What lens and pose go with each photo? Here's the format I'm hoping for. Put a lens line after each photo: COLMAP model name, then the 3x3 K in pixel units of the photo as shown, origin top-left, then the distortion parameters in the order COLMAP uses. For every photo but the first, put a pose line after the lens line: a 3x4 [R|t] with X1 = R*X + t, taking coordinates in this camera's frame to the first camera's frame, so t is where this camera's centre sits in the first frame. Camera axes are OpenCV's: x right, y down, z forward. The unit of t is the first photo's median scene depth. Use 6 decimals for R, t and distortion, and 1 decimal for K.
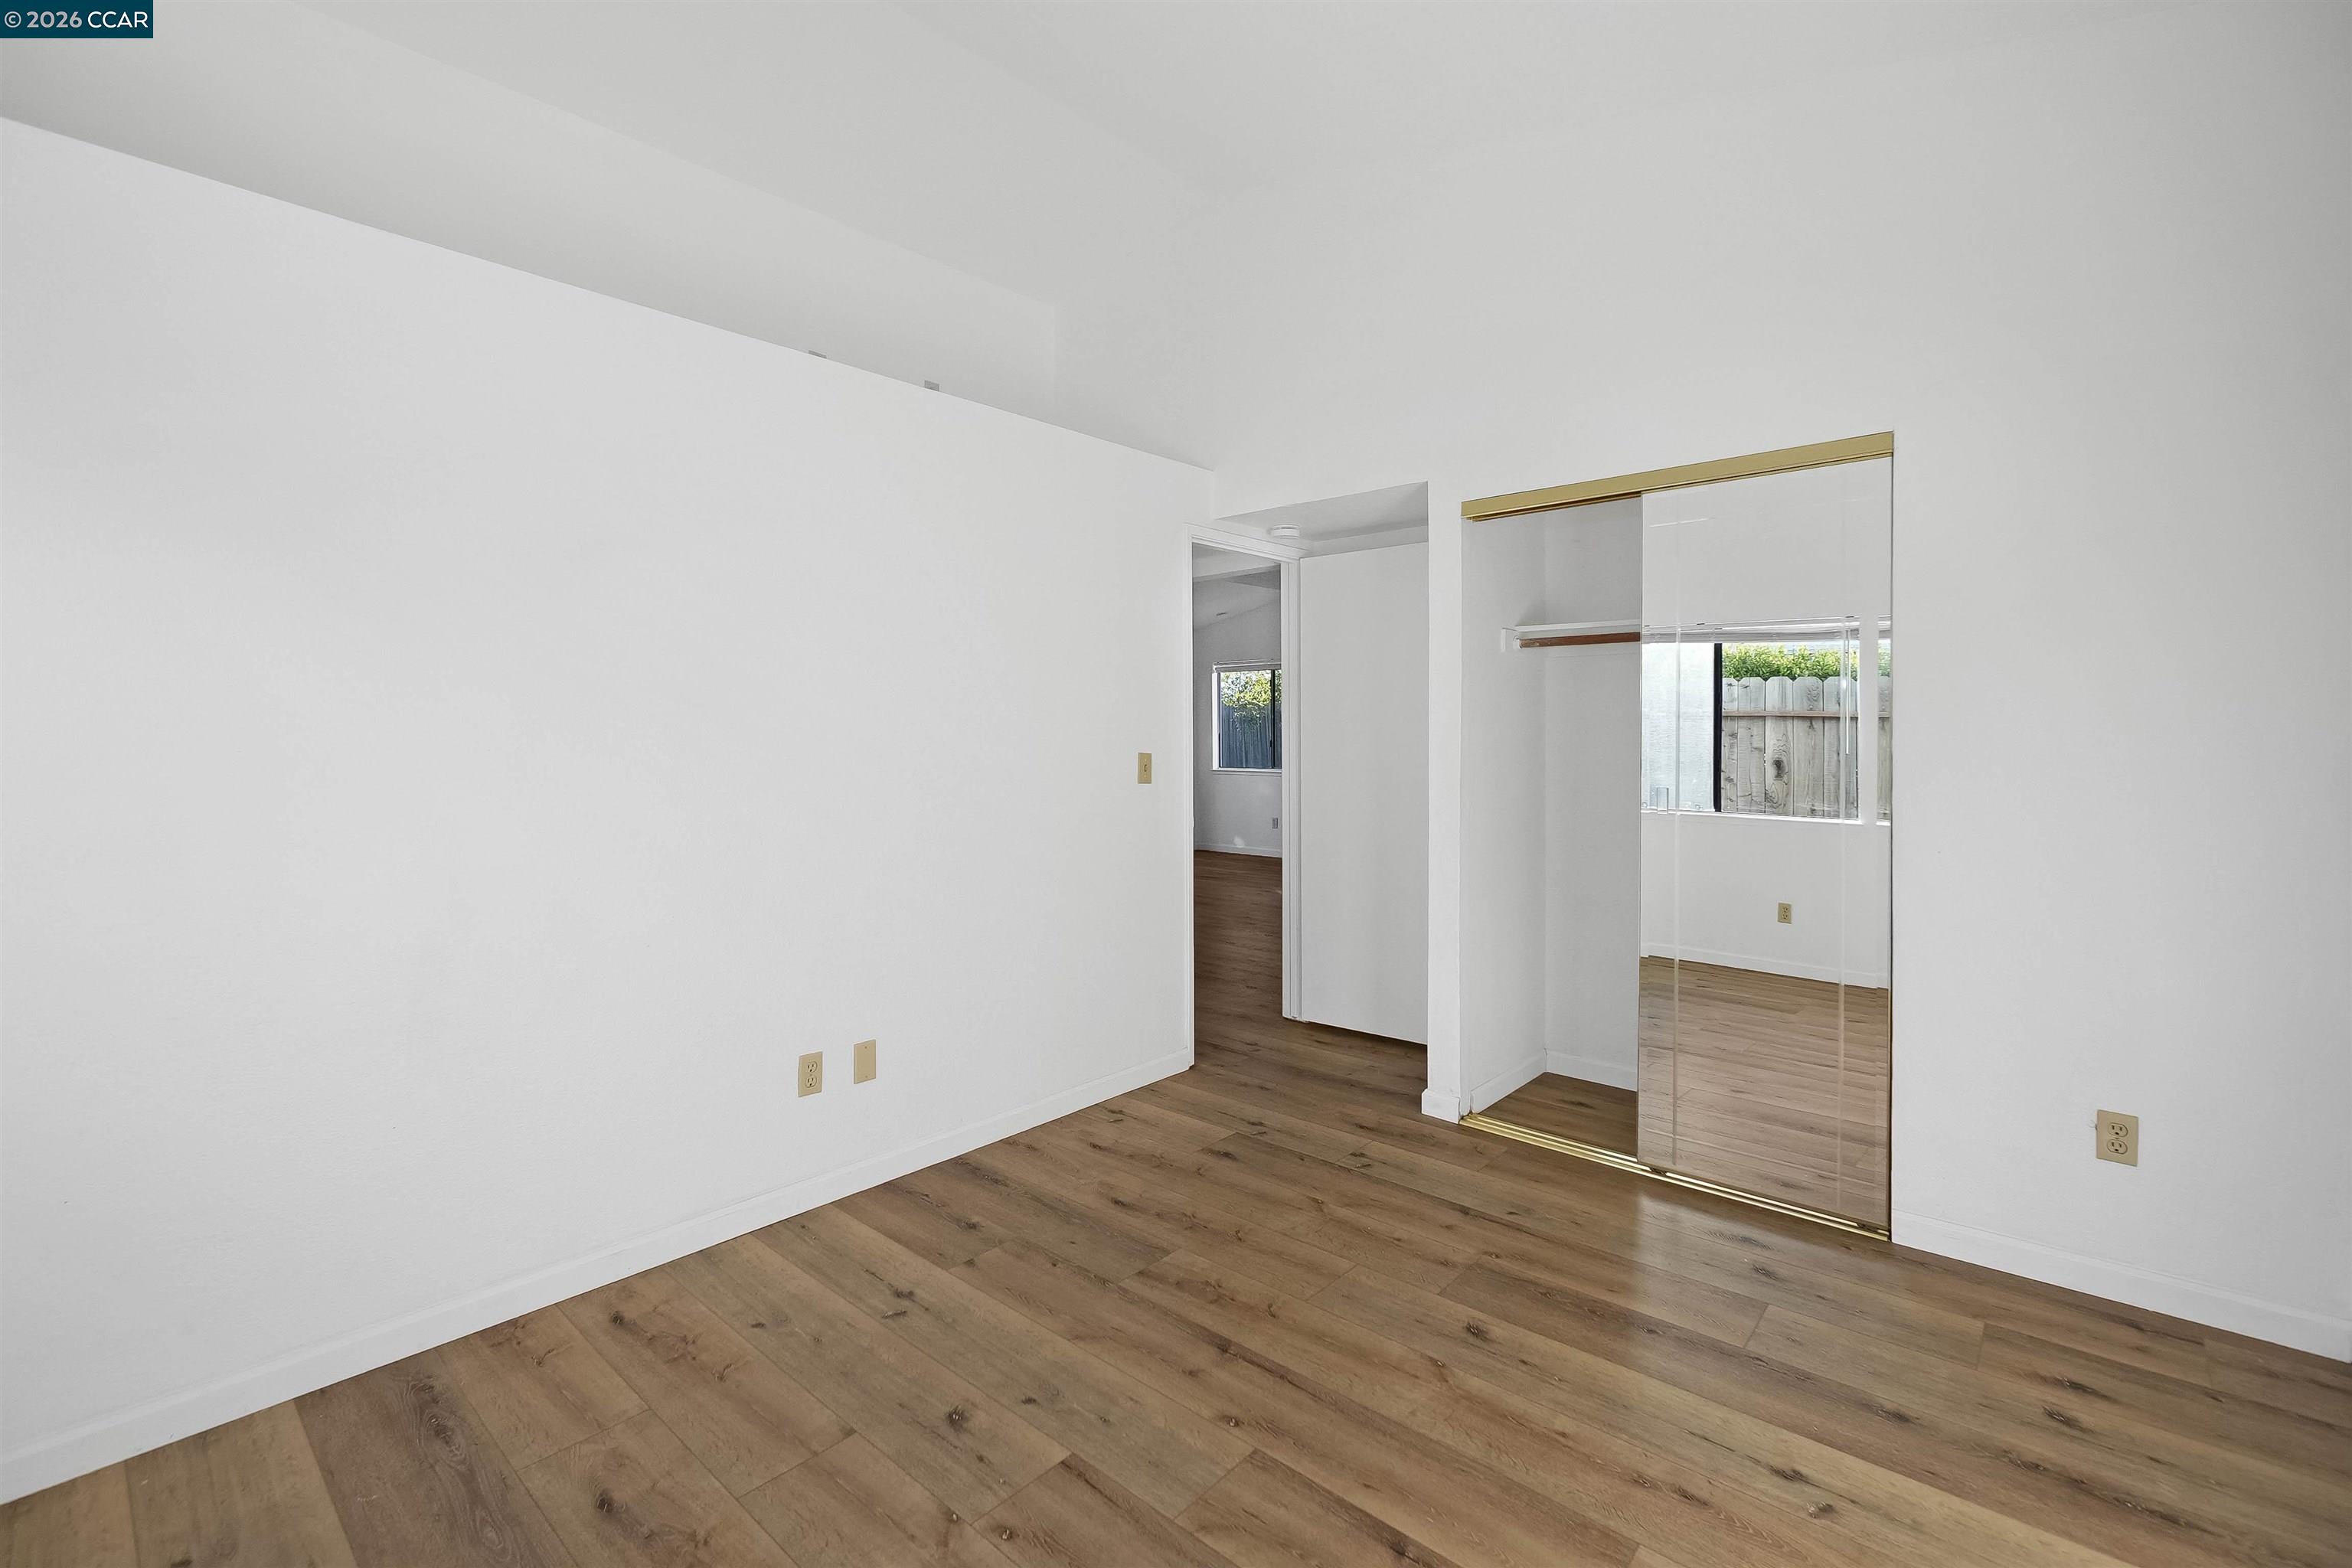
lens RADIAL K [[1017.2, 0, 1173.0], [0, 1017.2, 775.6], [0, 0, 1]] dist [-0.014715, 0.006575]
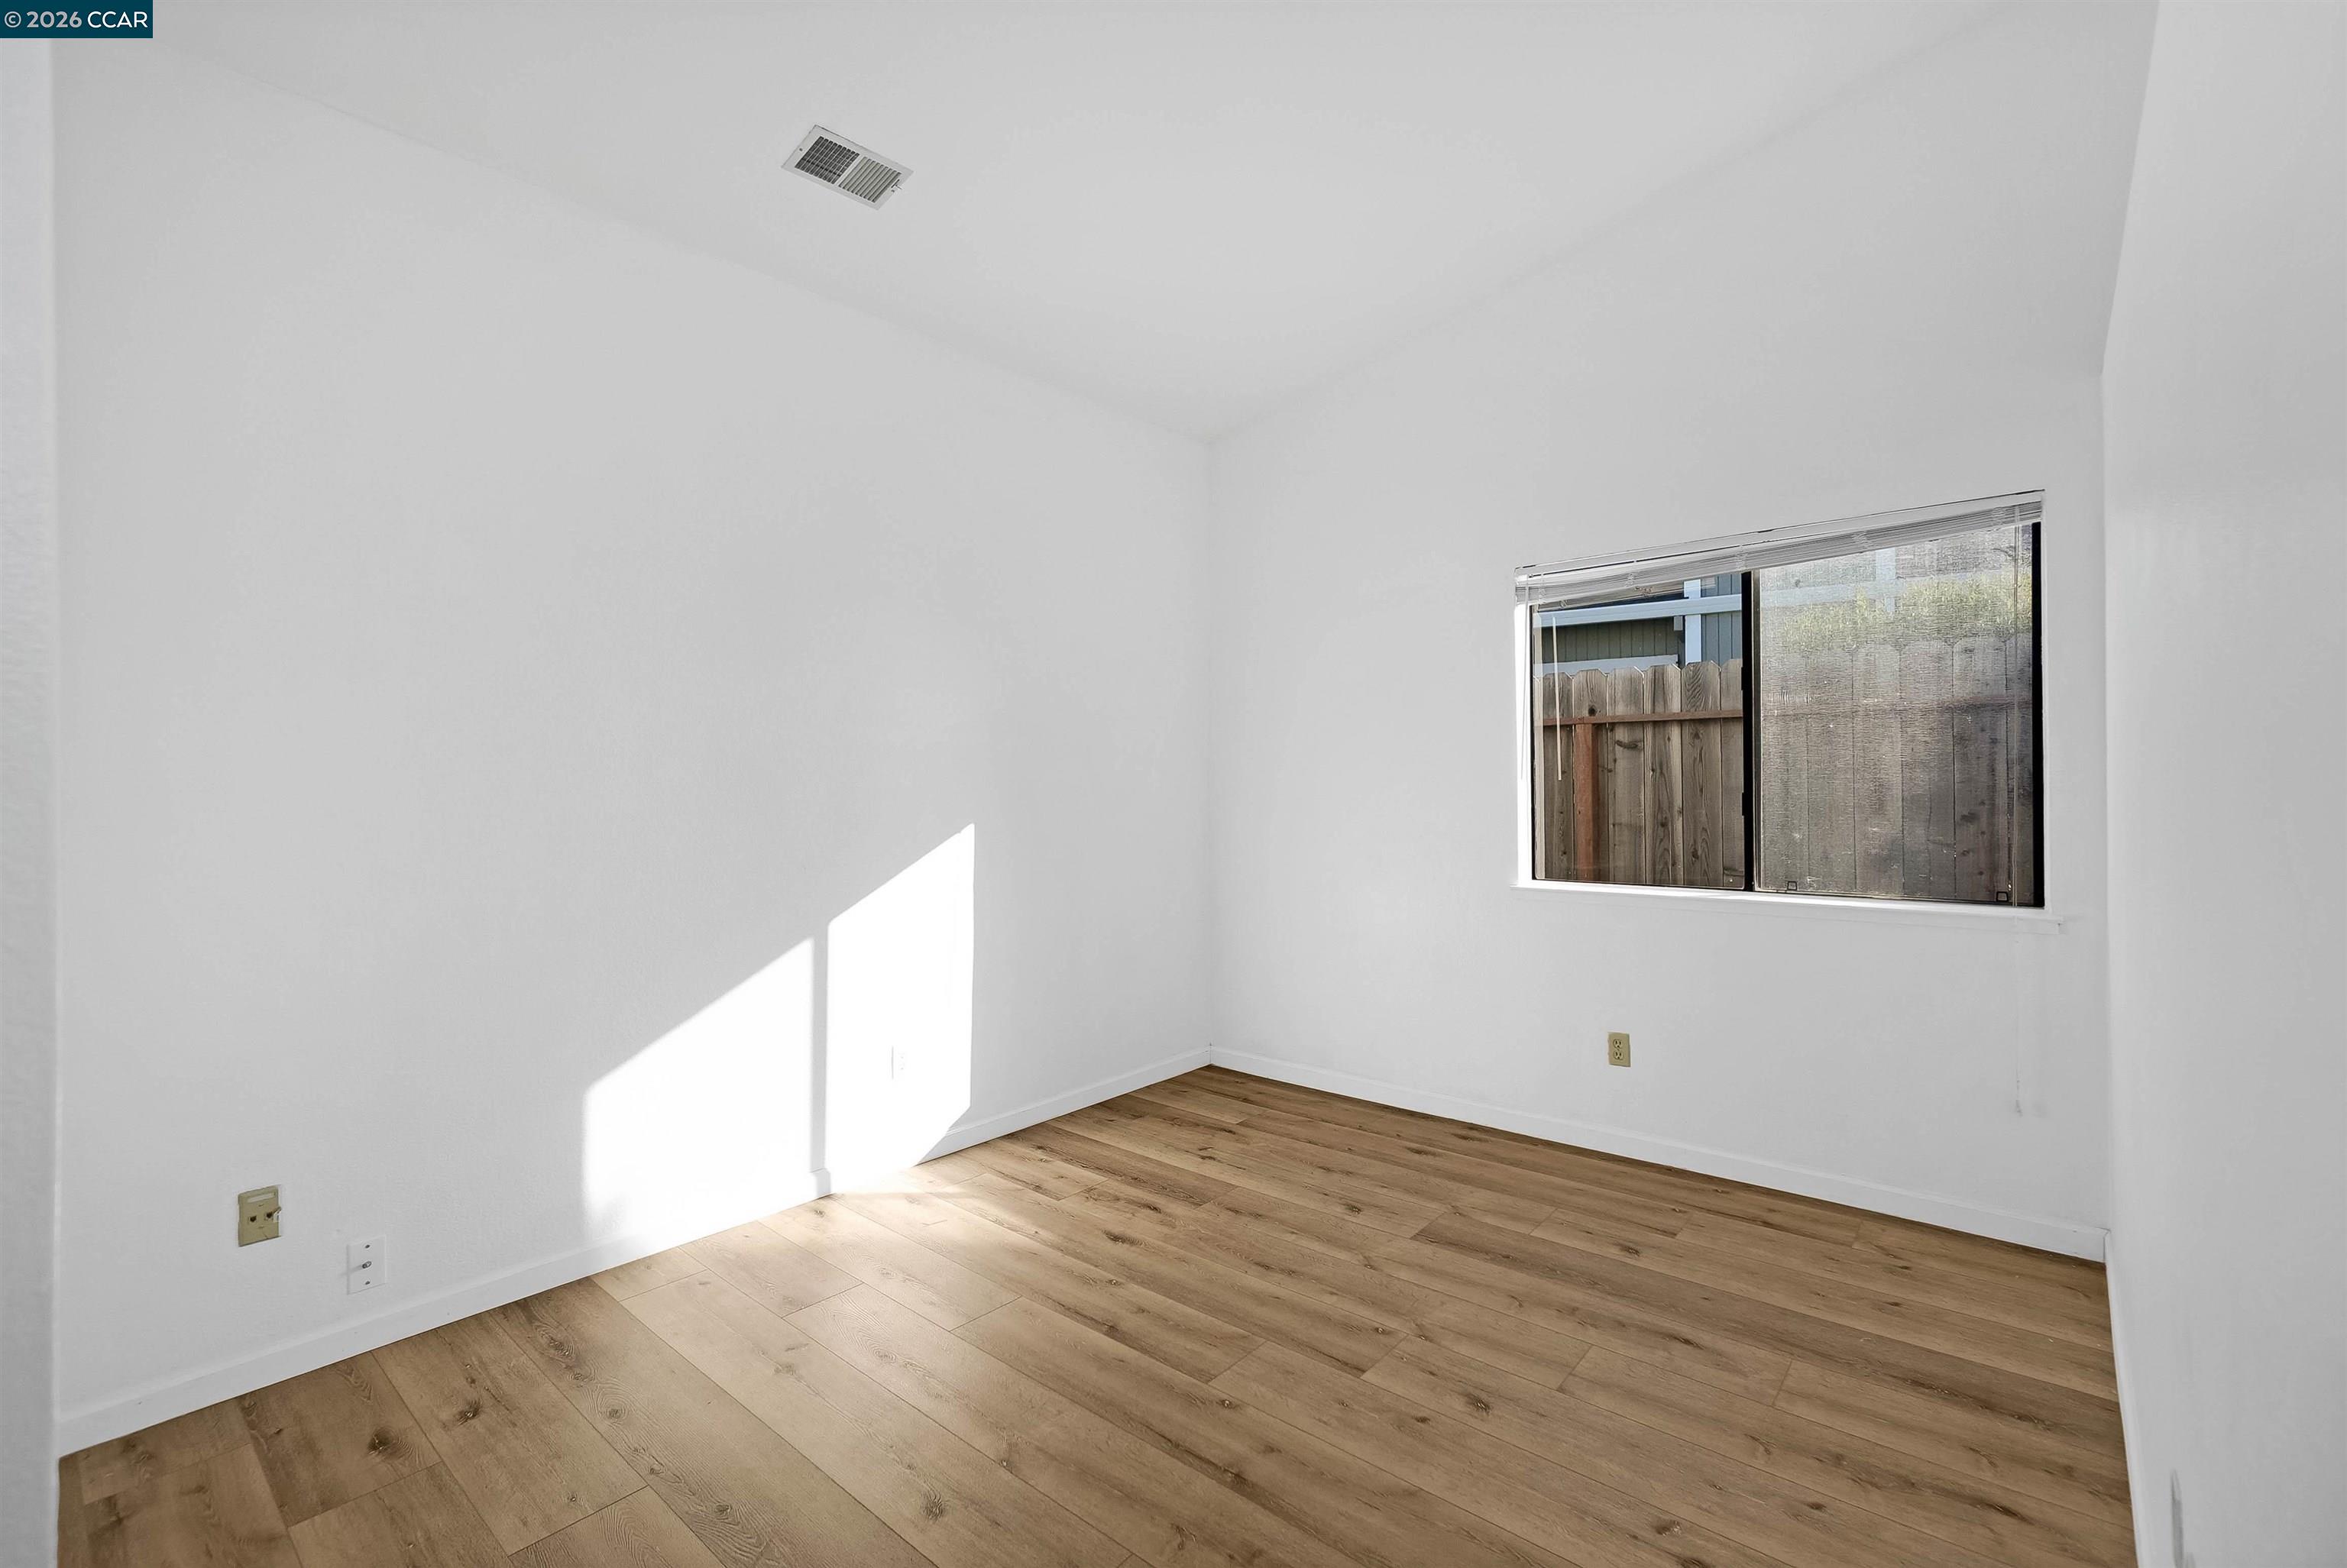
lens RADIAL K [[1014.9, 0, 1170.6], [0, 1014.9, 775.7], [0, 0, 1]] dist [-0.014715, 0.006575]
pose [[-0.999695, 0.010303, -0.022450, 0.132074], [0.009367, 0.999097, 0.041433, -0.088178], [0.022857, 0.041211, -0.998889, 1.986397]]
